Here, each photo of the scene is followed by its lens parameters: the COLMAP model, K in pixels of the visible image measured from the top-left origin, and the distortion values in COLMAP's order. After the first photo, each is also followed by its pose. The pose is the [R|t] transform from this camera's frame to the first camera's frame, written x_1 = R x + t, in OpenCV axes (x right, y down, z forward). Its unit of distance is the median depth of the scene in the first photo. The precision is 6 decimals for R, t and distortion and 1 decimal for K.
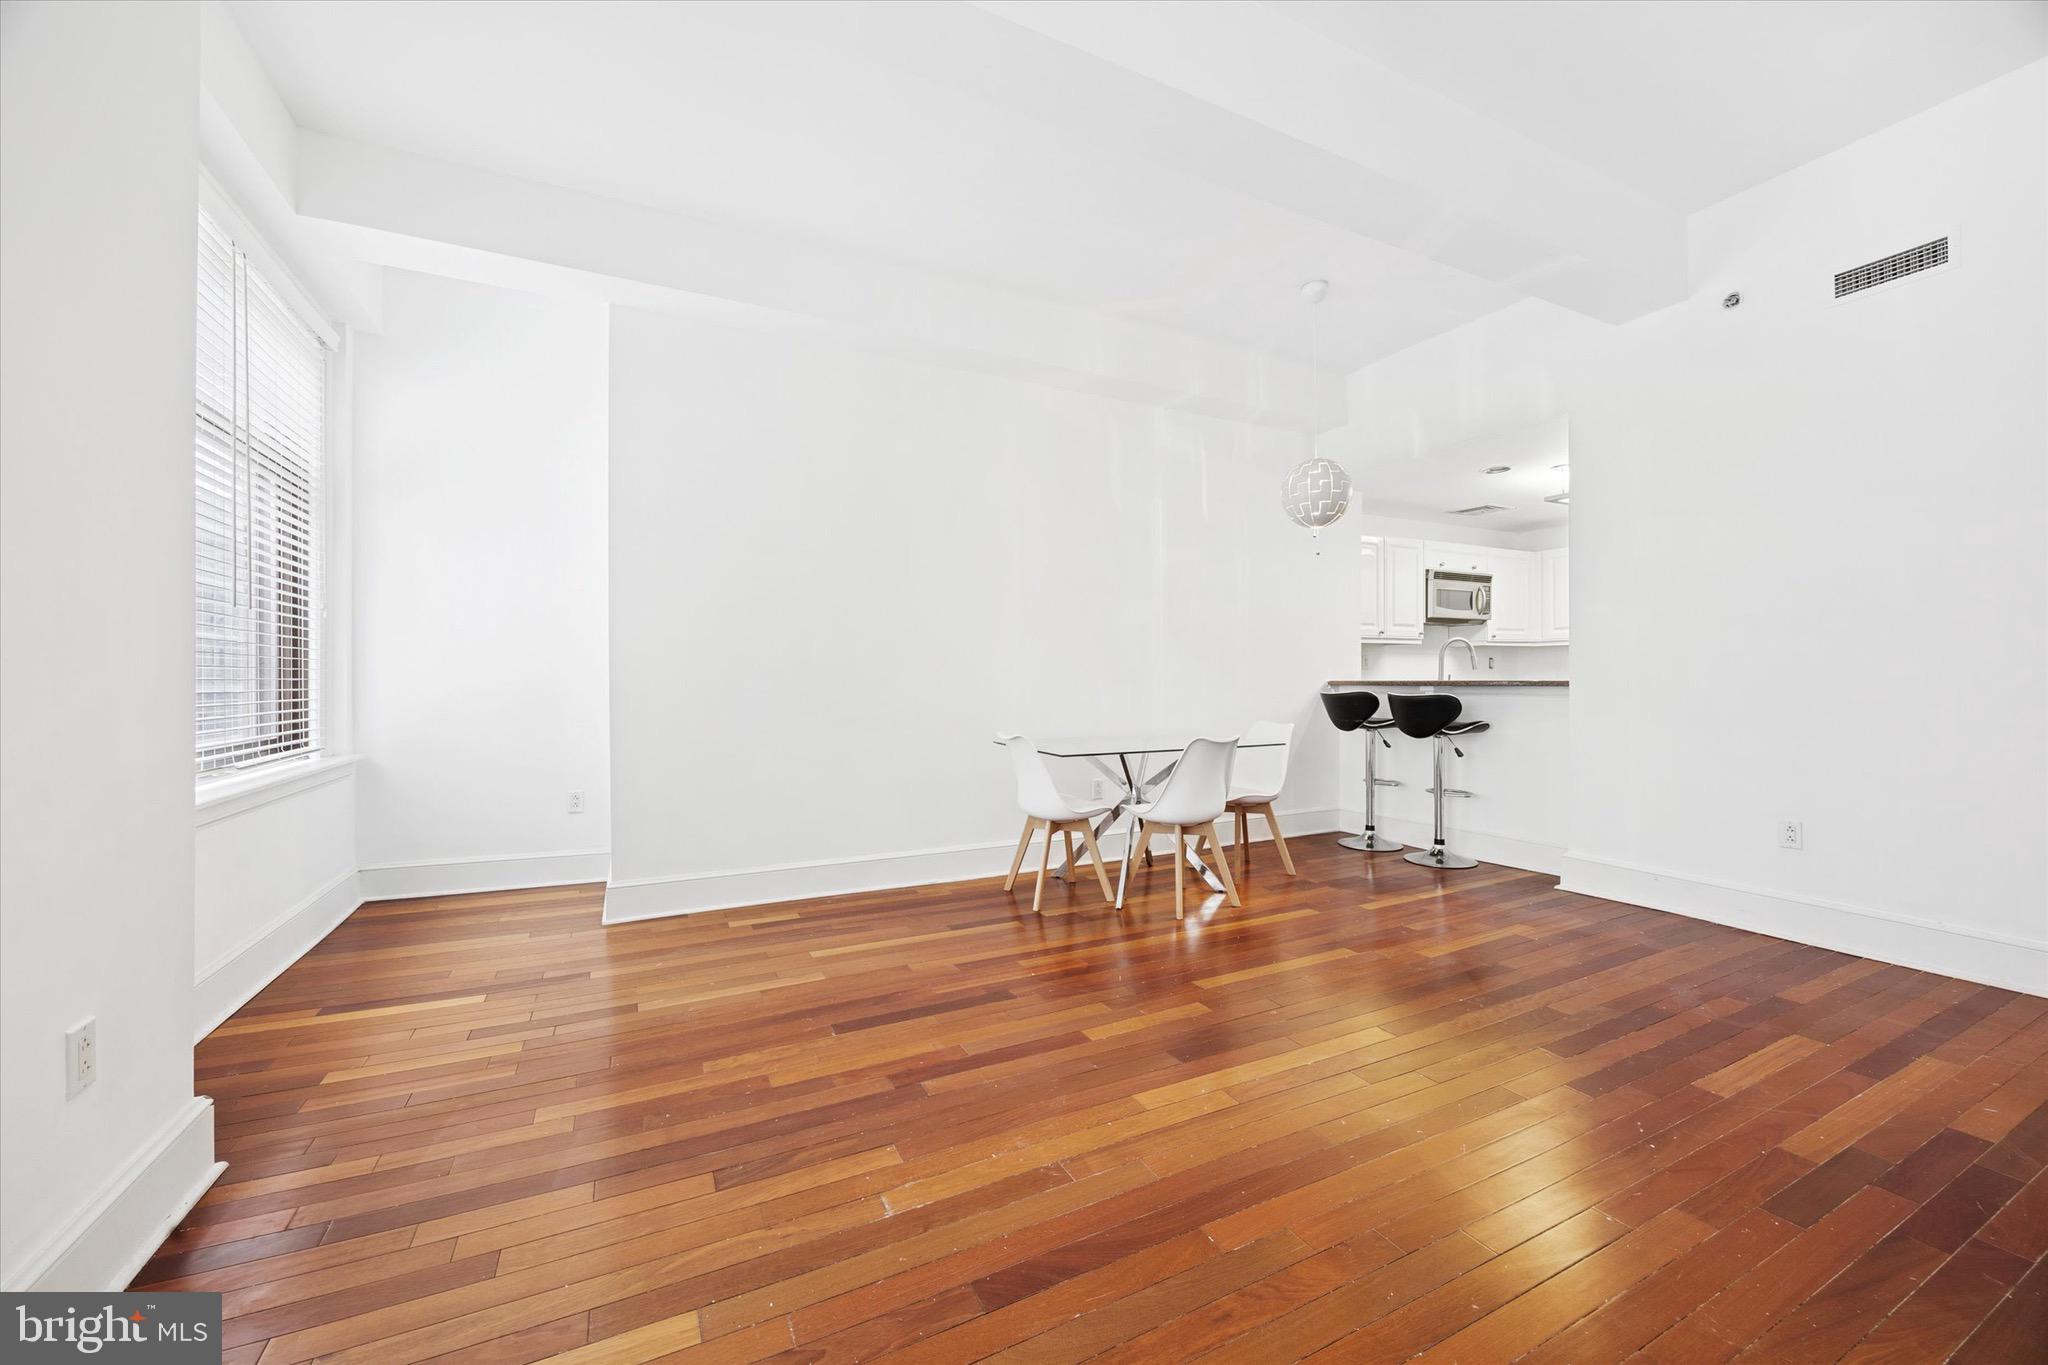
lens RADIAL K [[779.5, 0, 1014.5], [0, 779.5, 680.9], [0, 0, 1]] dist [-0.004424, 0.000444]
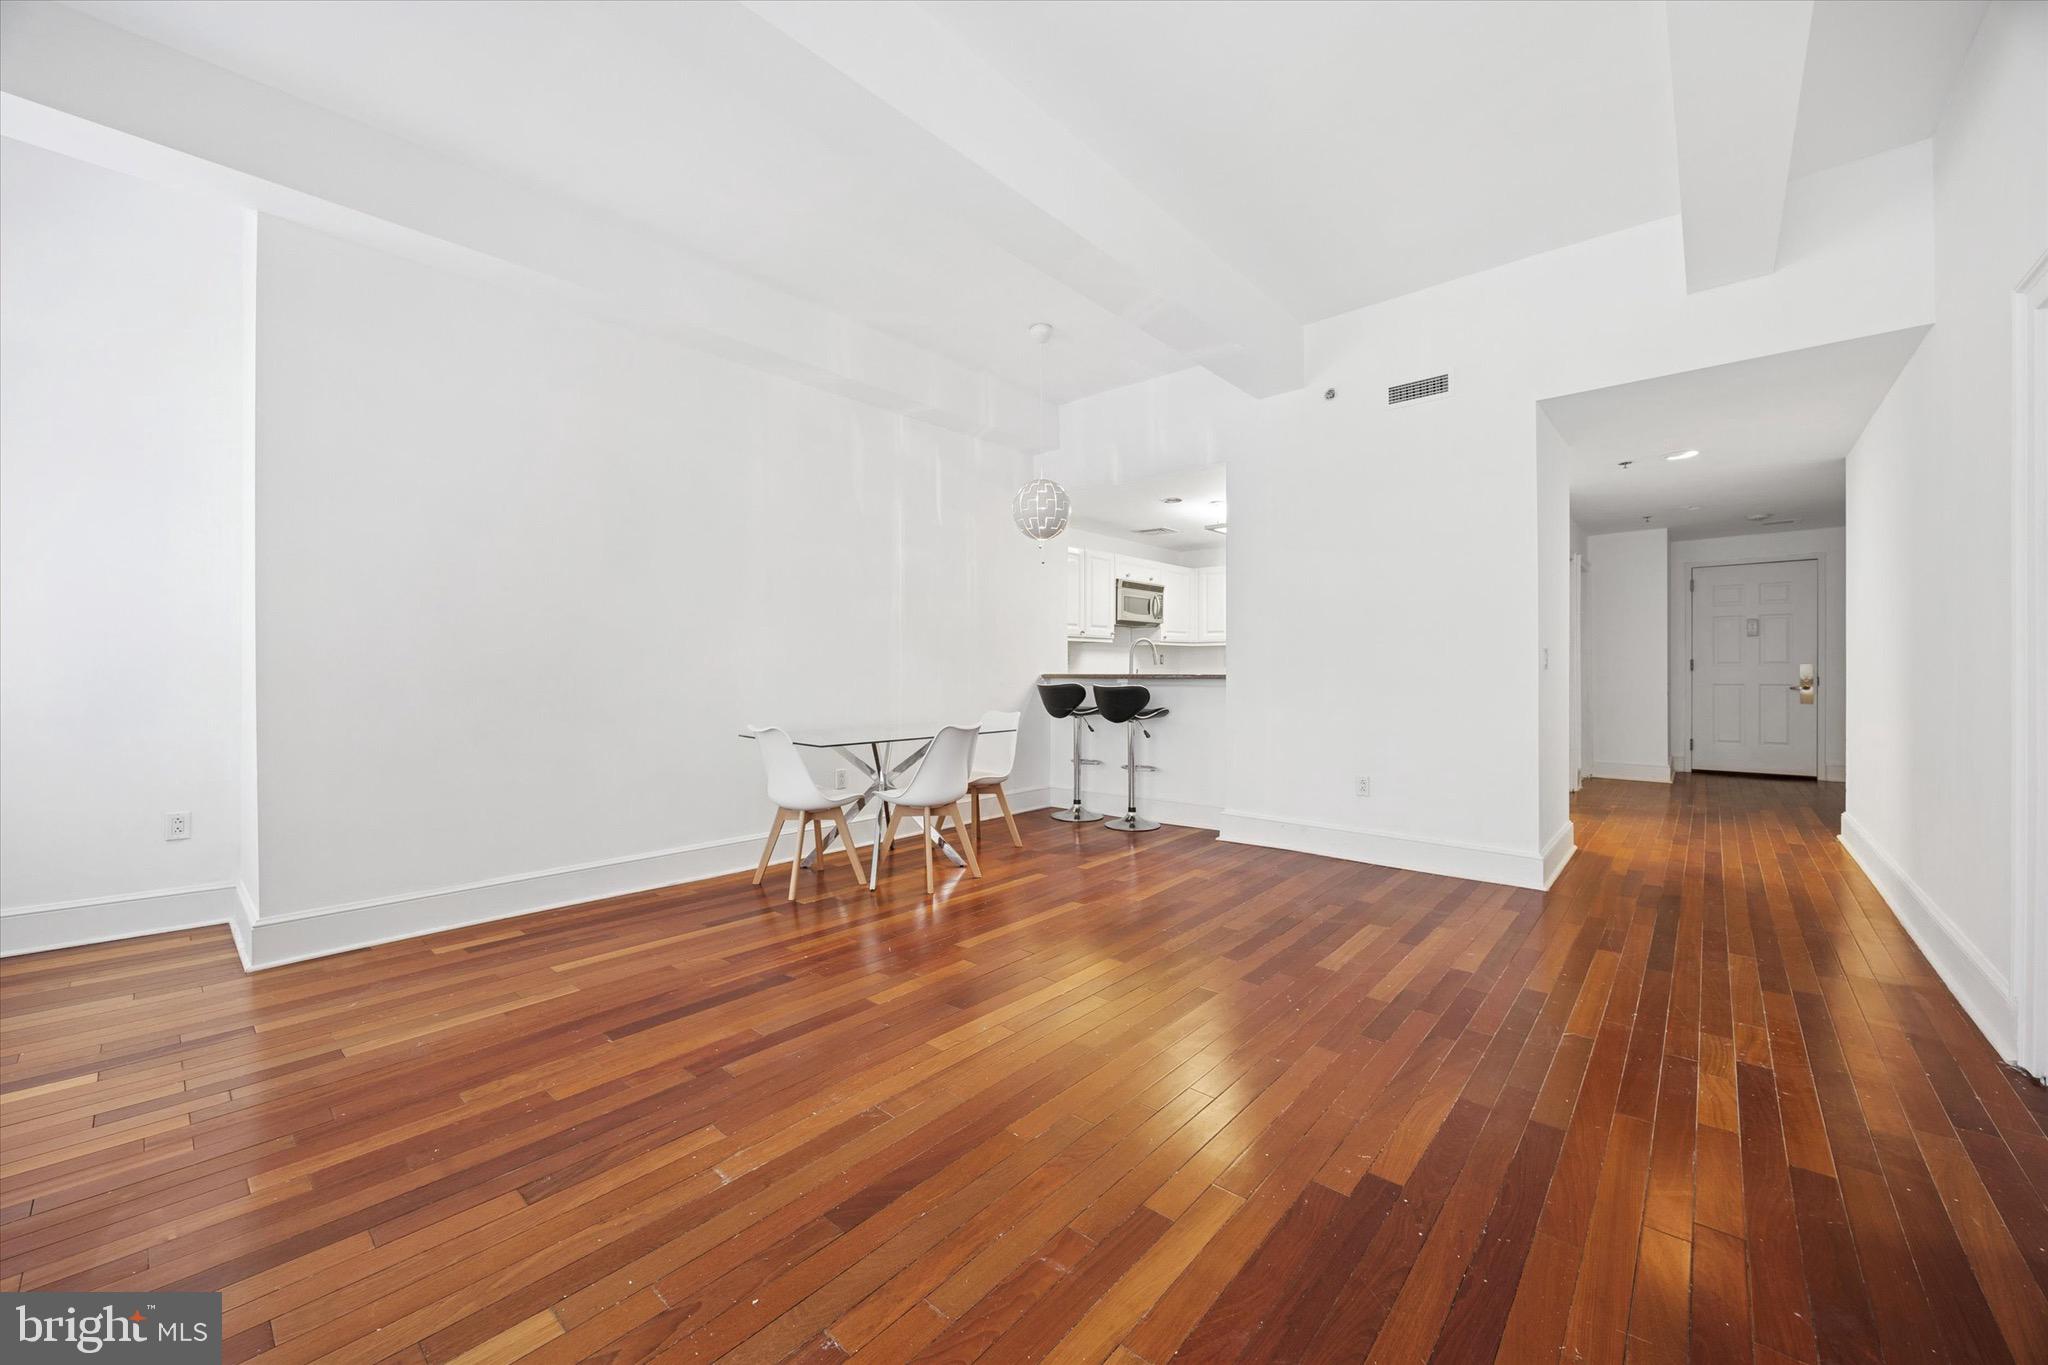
lens RADIAL K [[780.4, 0, 1016.6], [0, 780.4, 674.2], [0, 0, 1]] dist [-0.001608, 0.000381]
pose [[0.927162, 0.002774, 0.374651, -0.090335], [-0.003243, 0.999995, 0.000622, -0.000805], [-0.374647, -0.001792, 0.927166, -0.056602]]
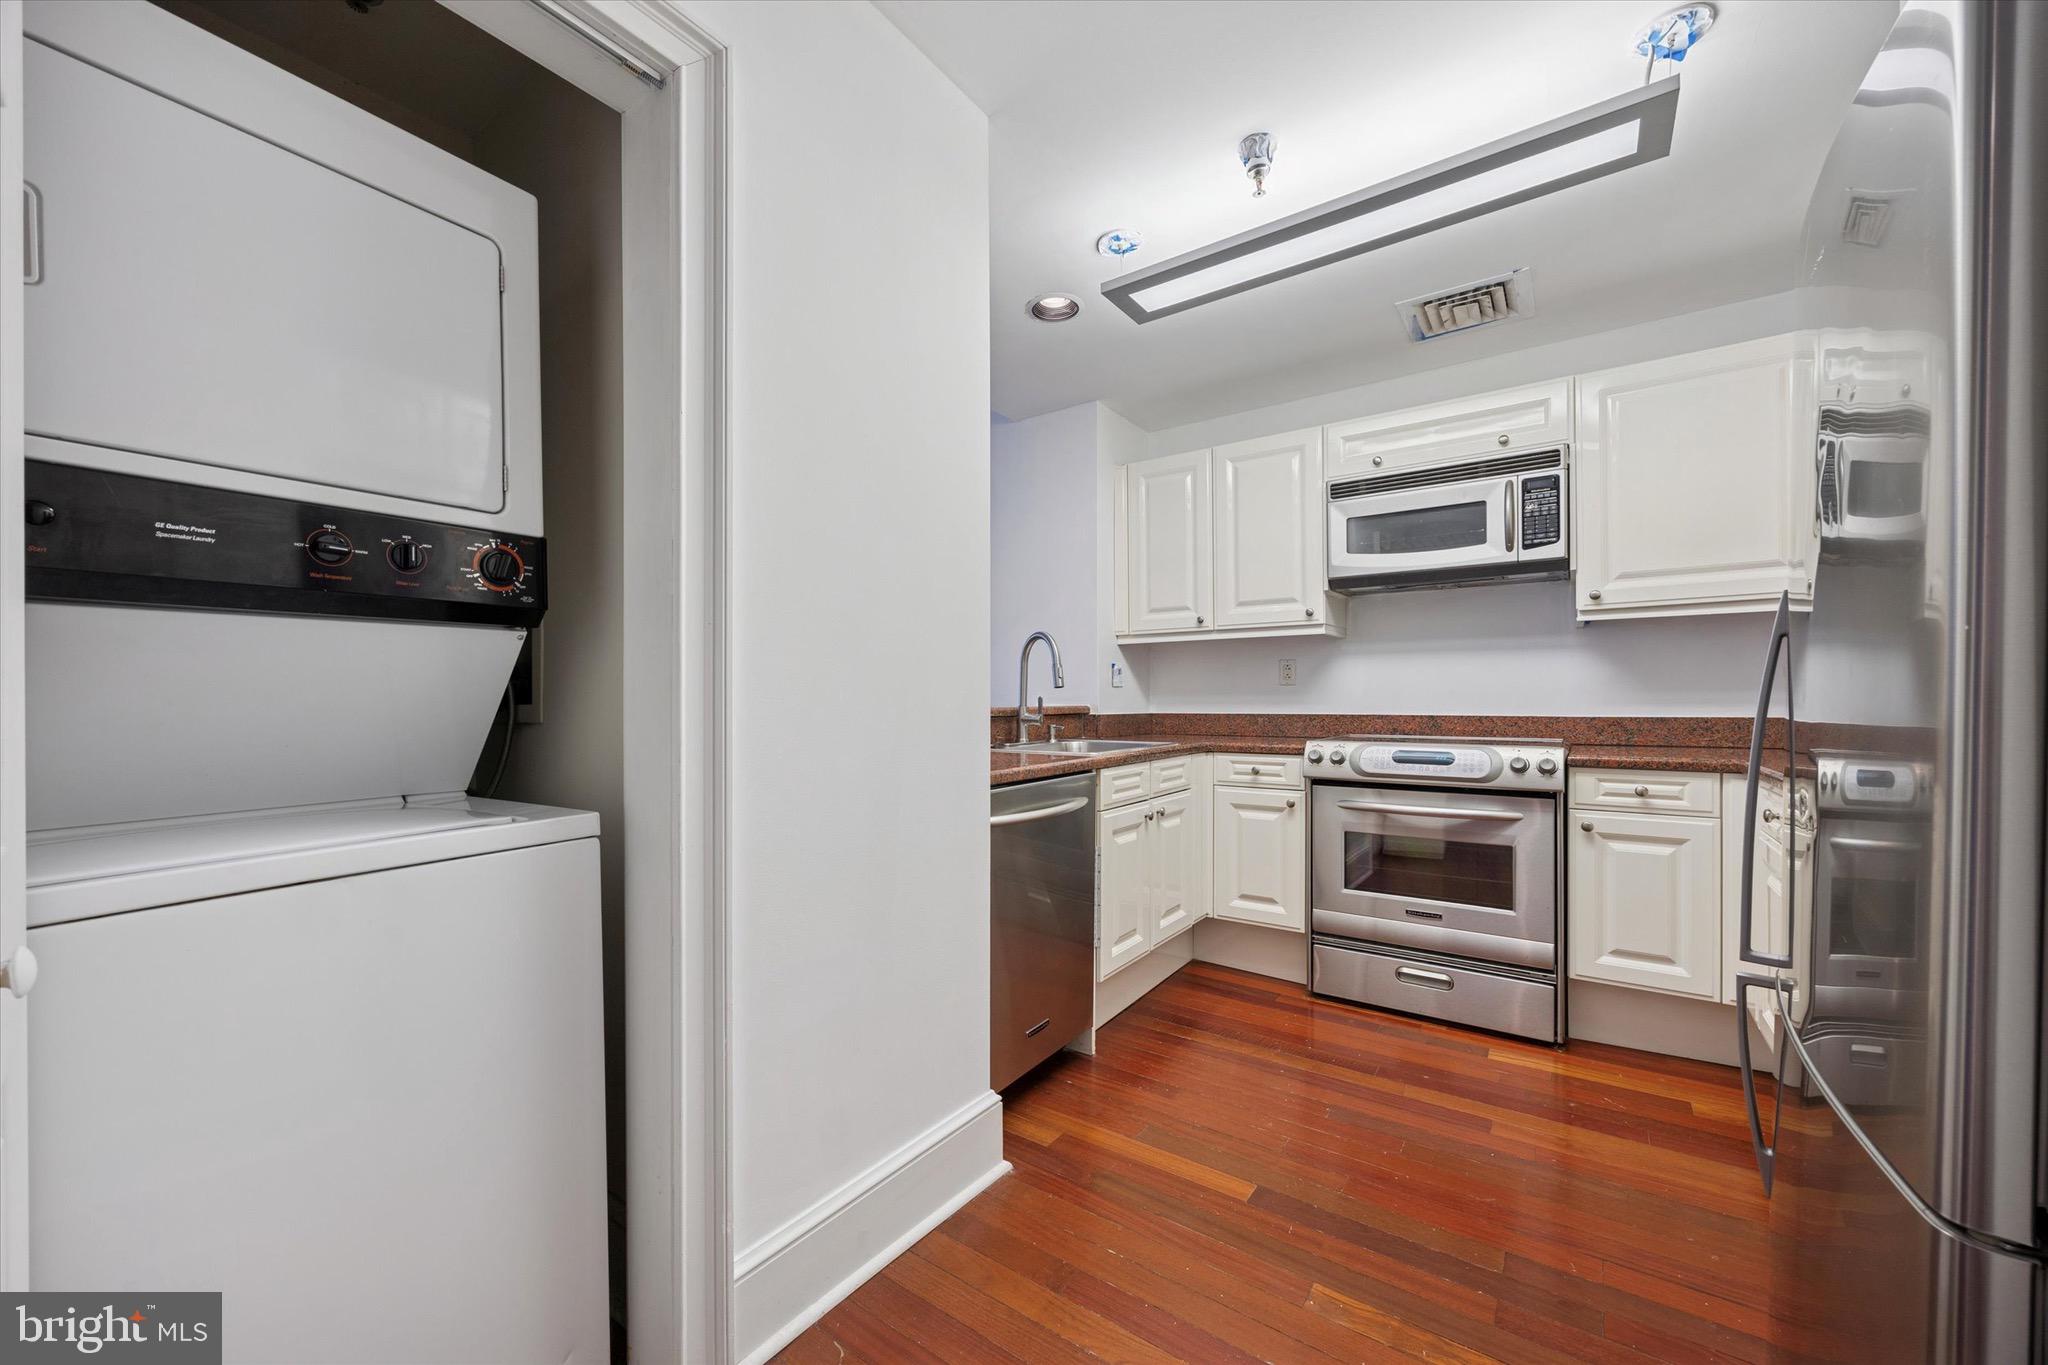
lens RADIAL K [[780.4, 0, 1016.6], [0, 780.4, 674.2], [0, 0, 1]] dist [-0.001608, 0.000381]
pose [[0.462987, -0.021264, -0.886110, 1.632089], [0.001765, 0.999732, -0.023068, -0.020026], [0.886363, 0.009116, 0.462901, 1.115098]]
